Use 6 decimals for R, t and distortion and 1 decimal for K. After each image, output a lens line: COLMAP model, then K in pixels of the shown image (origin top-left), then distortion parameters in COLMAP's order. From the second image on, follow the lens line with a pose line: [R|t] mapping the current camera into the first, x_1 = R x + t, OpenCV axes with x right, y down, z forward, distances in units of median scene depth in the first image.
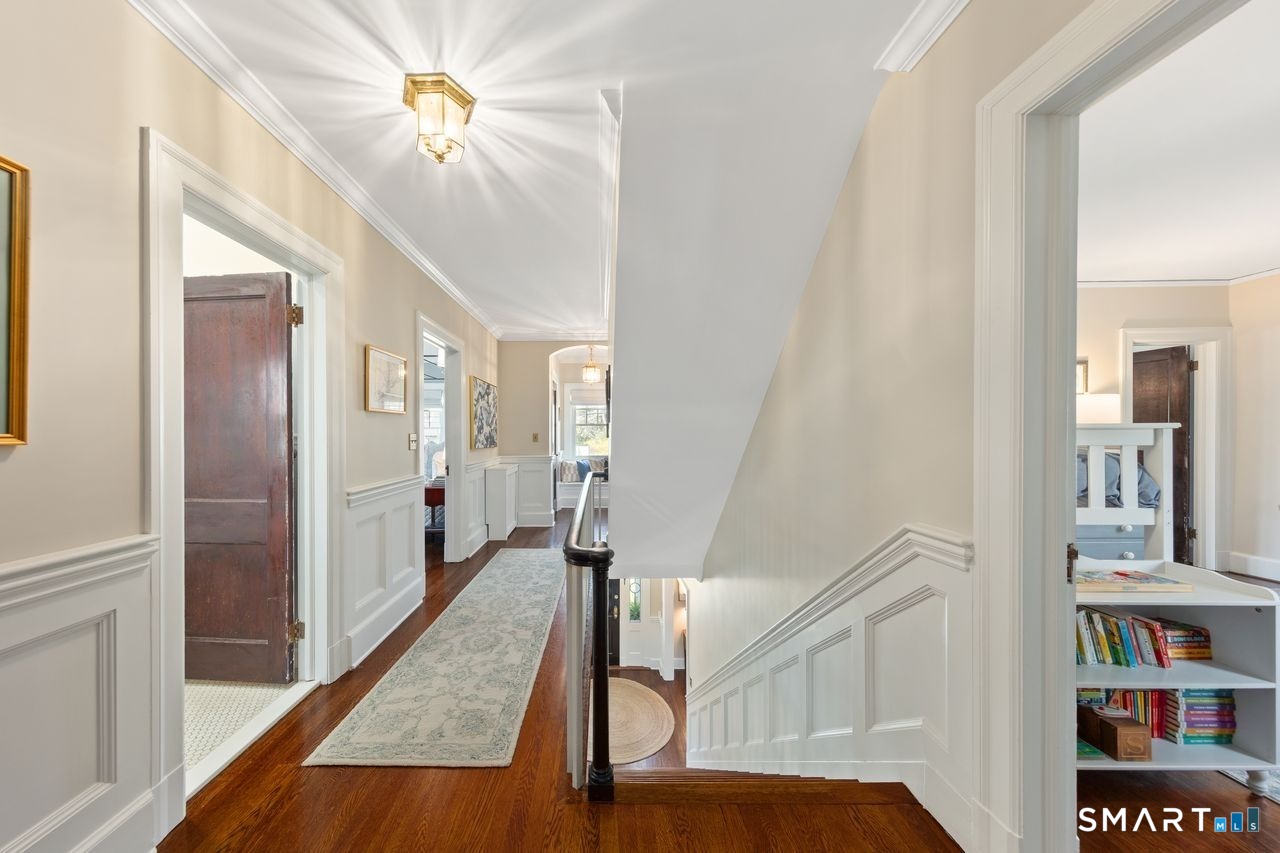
lens RADIAL K [[402.7, 0, 622.6], [0, 402.7, 442.5], [0, 0, 1]] dist [0.010552, -0.001877]
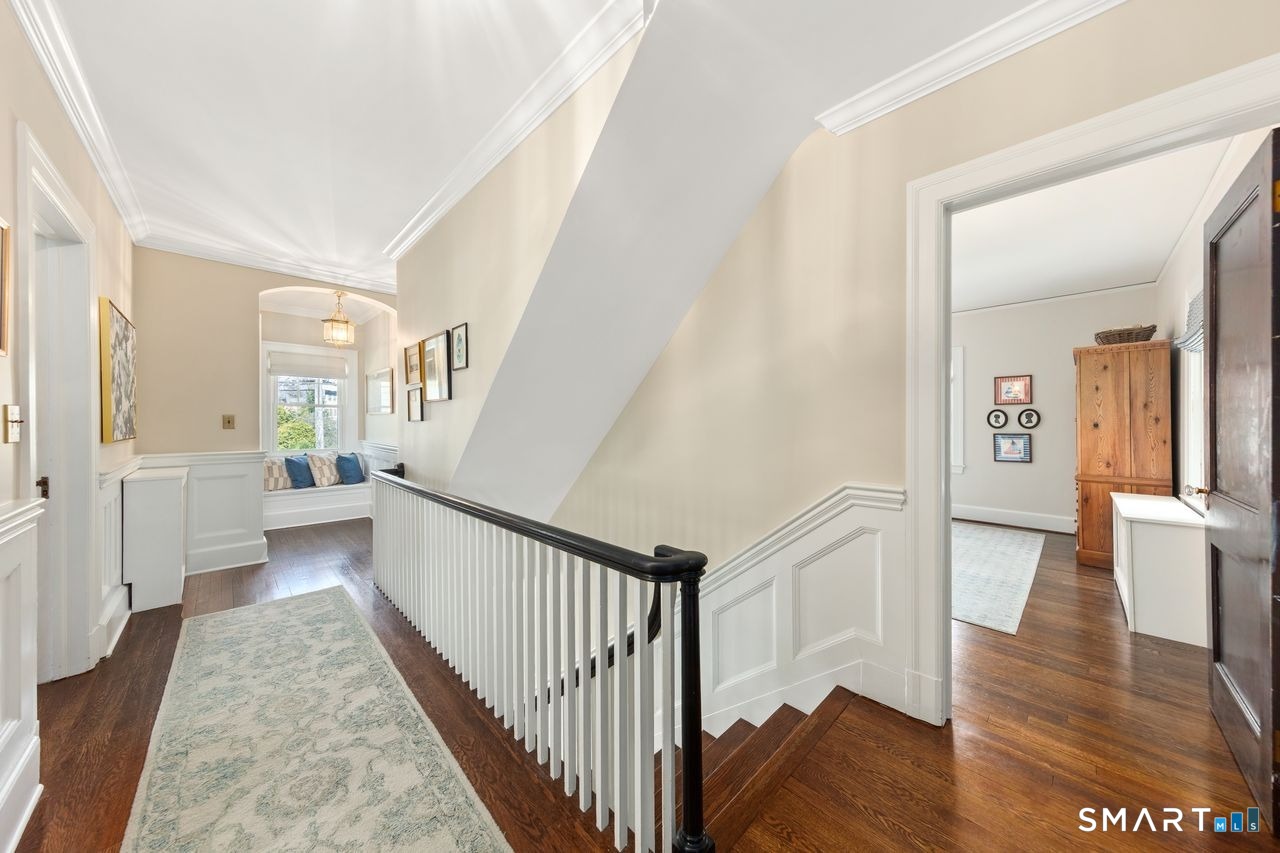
lens RADIAL K [[403.6, 0, 647.2], [0, 403.6, 428.6], [0, 0, 1]] dist [0.010482, -0.001829]
pose [[0.739467, -0.006261, 0.673164, -0.309465], [0.010209, 0.999946, -0.001915, 0.010735], [-0.673115, 0.008288, 0.739491, 0.225847]]
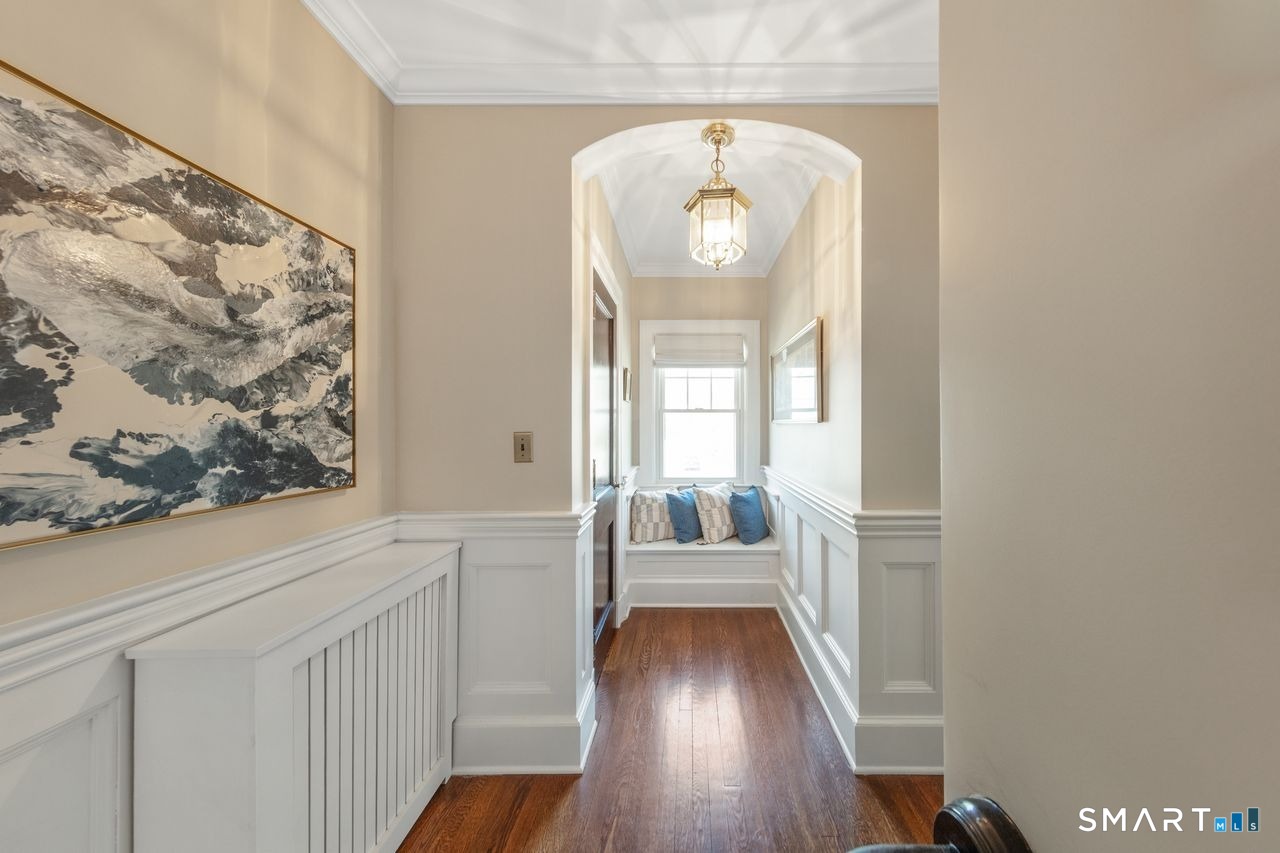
lens RADIAL K [[417.2, 0, 661.9], [0, 417.2, 422.2], [0, 0, 1]] dist [0.012236, -0.002081]
pose [[0.992284, -0.000622, -0.123986, -0.156407], [-0.003786, 0.999369, -0.035313, -0.038115], [0.123929, 0.035510, 0.991655, 1.366628]]
